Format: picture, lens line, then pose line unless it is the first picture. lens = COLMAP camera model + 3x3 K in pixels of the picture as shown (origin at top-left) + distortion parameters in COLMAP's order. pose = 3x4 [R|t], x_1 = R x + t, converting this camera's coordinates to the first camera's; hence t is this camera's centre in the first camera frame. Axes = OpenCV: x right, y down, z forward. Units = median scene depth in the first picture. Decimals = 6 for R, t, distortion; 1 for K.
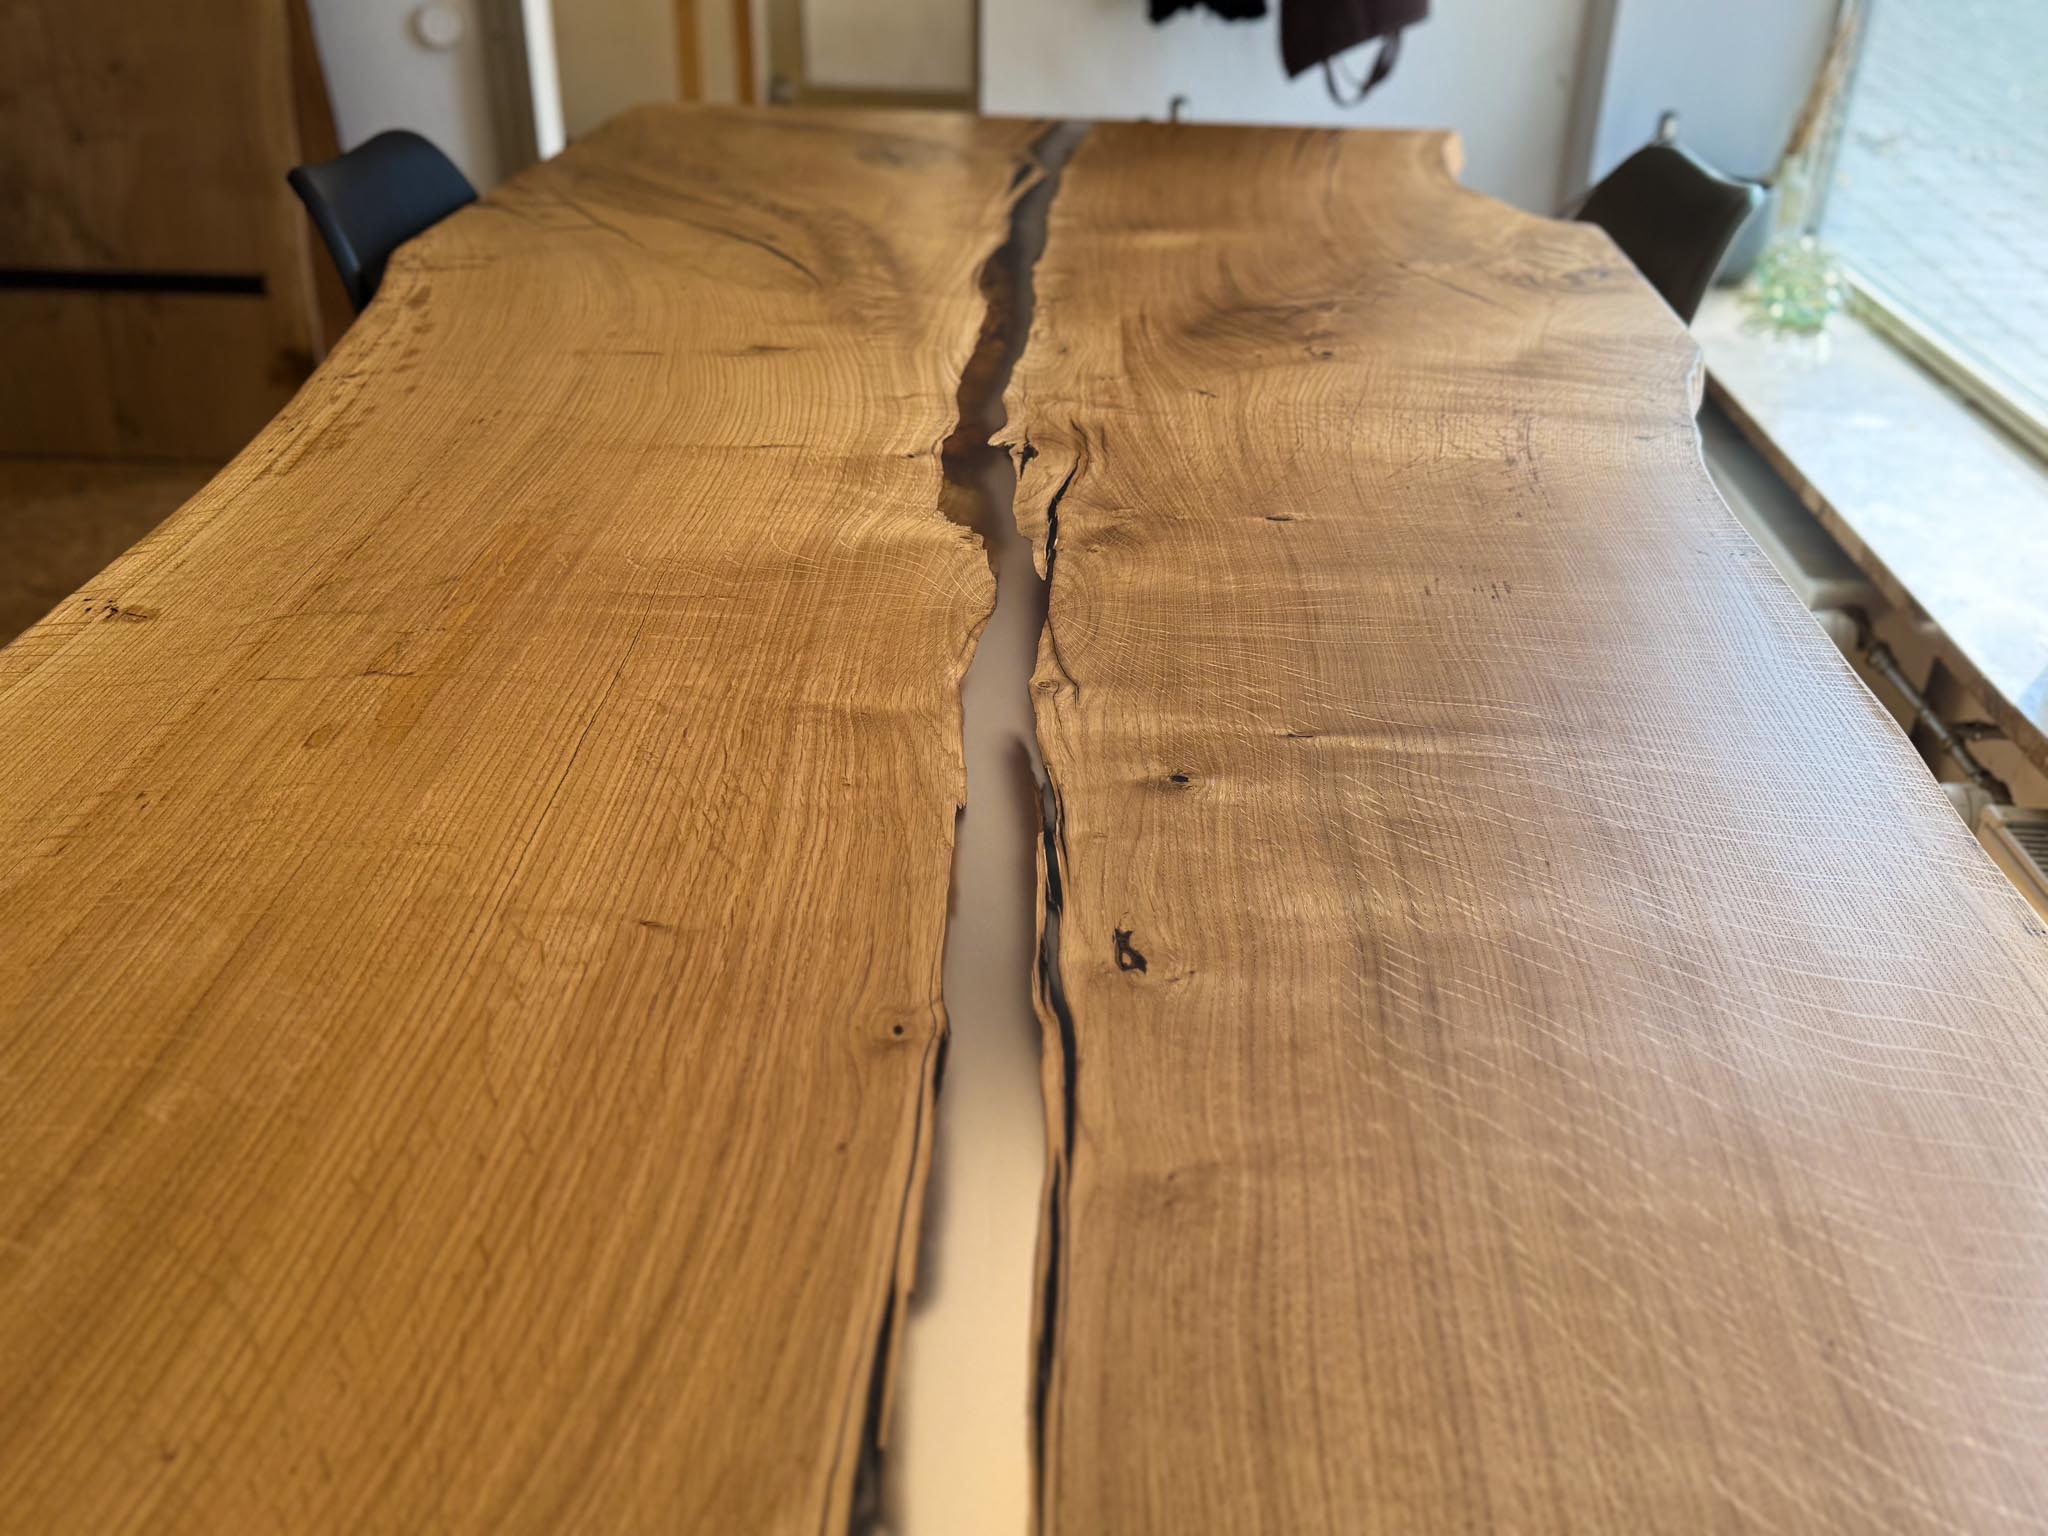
lens RADIAL K [[1754.3, 0, 1050.1], [0, 1754.3, 790.6], [0, 0, 1]] dist [0.109444, -0.182690]
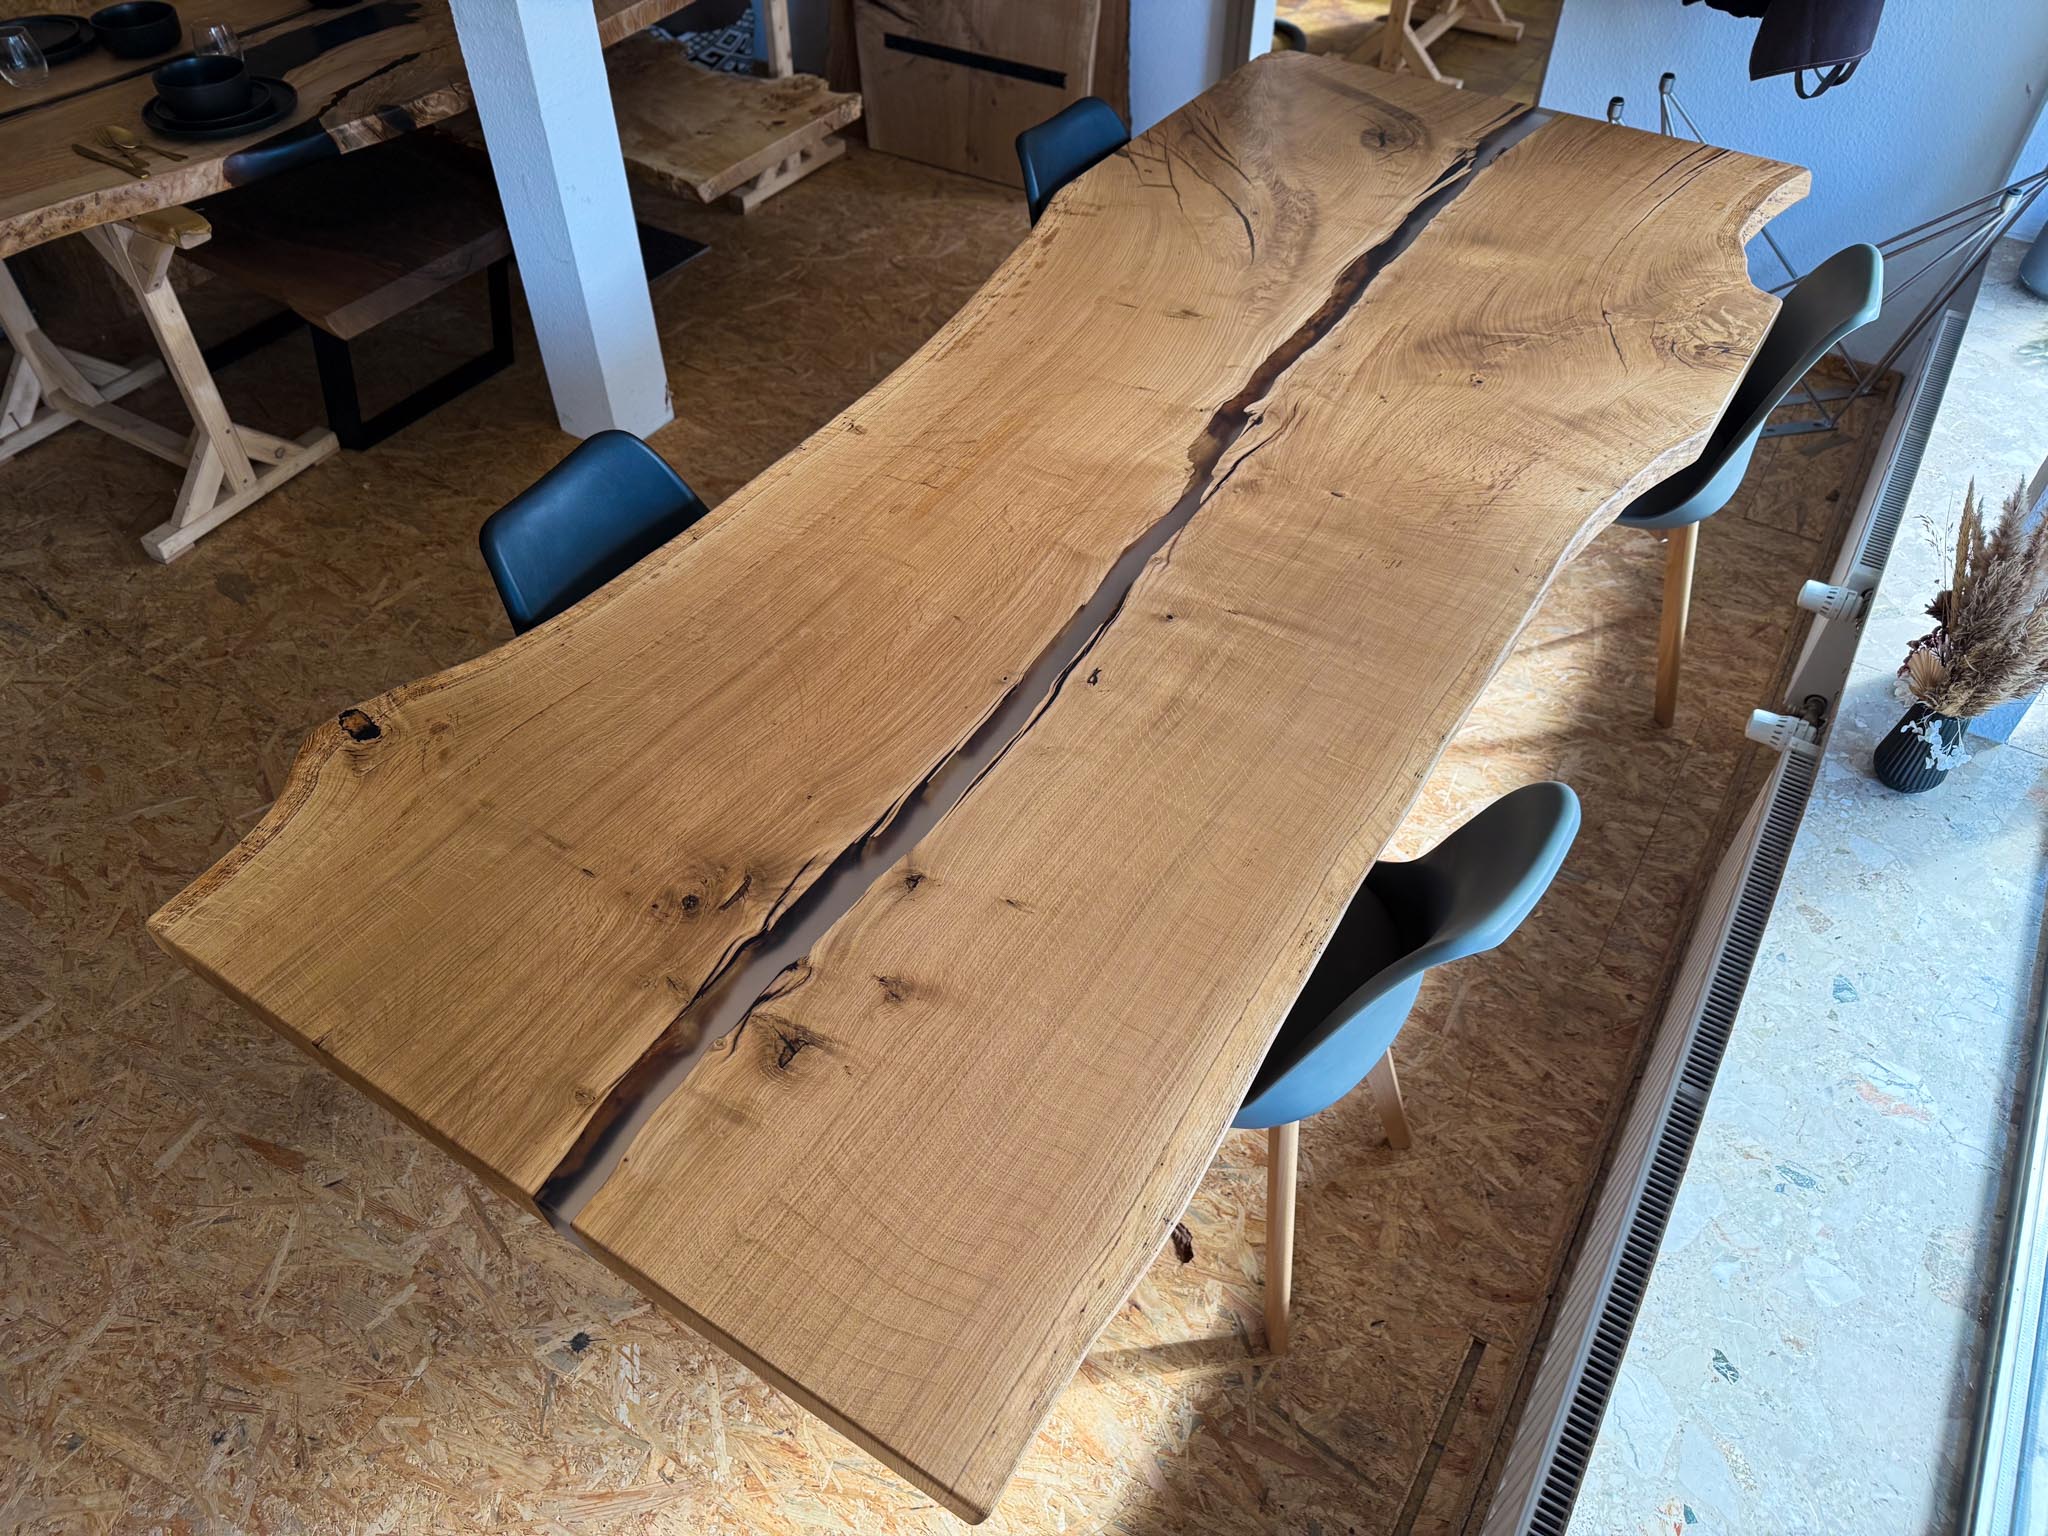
lens RADIAL K [[1415.0, 0, 1021.8], [0, 1415.0, 784.4], [0, 0, 1]] dist [0.021369, -0.033236]
pose [[0.874249, 0.338327, -0.348172, 0.451271], [-0.231824, 0.921057, 0.312909, -0.248377], [0.426552, -0.192845, 0.883665, -0.631854]]
